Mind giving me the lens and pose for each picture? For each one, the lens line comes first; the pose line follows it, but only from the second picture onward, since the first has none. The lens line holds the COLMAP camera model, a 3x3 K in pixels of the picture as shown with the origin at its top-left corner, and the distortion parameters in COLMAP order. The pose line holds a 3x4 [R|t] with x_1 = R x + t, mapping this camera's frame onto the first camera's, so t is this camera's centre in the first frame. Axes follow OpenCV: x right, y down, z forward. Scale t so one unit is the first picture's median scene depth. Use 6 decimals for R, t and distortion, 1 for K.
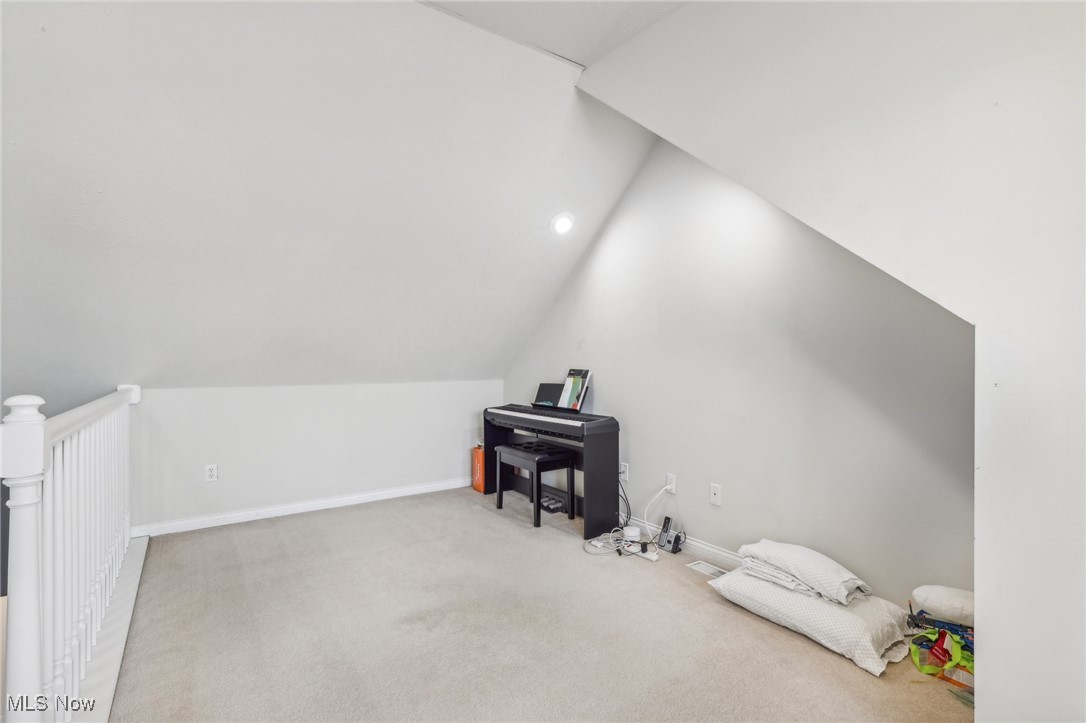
lens RADIAL K [[516.7, 0, 537.2], [0, 516.7, 365.4], [0, 0, 1]] dist [0.007403, 0.001609]
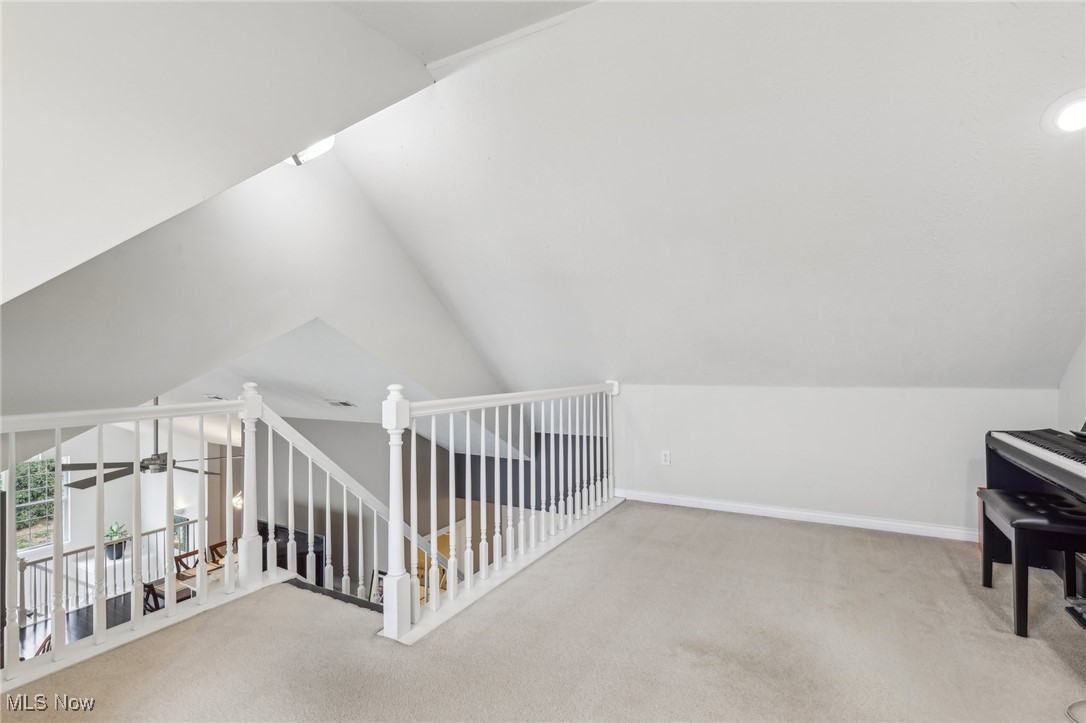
lens RADIAL K [[516.7, 0, 538.1], [0, 516.7, 361.1], [0, 0, 1]] dist [0.007403, 0.001609]
pose [[0.452141, -0.005161, -0.891932, 0.284745], [-0.000412, 0.999982, -0.005994, -0.004130], [0.891947, 0.003077, 0.452130, 0.214593]]
